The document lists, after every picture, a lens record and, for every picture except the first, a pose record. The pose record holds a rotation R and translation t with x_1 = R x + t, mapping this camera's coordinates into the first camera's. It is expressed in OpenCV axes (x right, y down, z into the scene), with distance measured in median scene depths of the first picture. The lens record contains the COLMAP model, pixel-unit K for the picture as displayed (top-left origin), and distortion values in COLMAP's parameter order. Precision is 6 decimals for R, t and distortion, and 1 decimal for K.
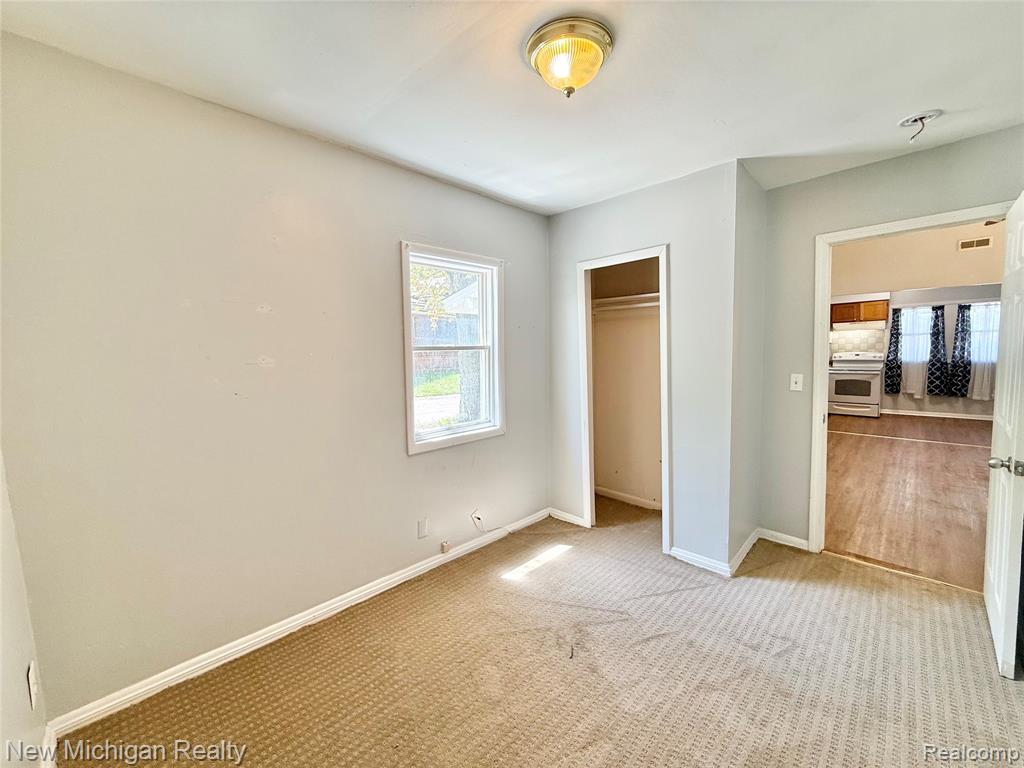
lens RADIAL K [[406.0, 0, 509.8], [0, 406.0, 383.4], [0, 0, 1]] dist [-0.000592, -0.000040]
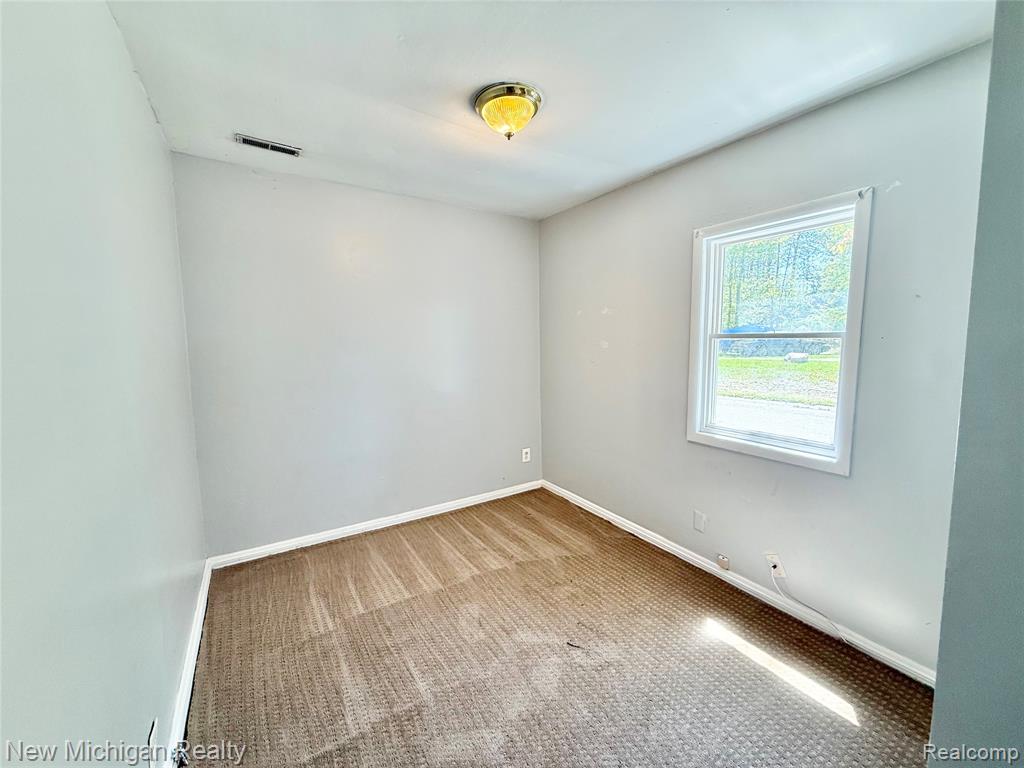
lens RADIAL K [[406.0, 0, 509.8], [0, 406.0, 383.4], [0, 0, 1]] dist [-0.000592, -0.000040]
pose [[-0.196819, 0.135779, -0.970992, 0.800595], [-0.067068, 0.986180, 0.151497, -0.091008], [0.978143, 0.094940, -0.184993, 0.726393]]
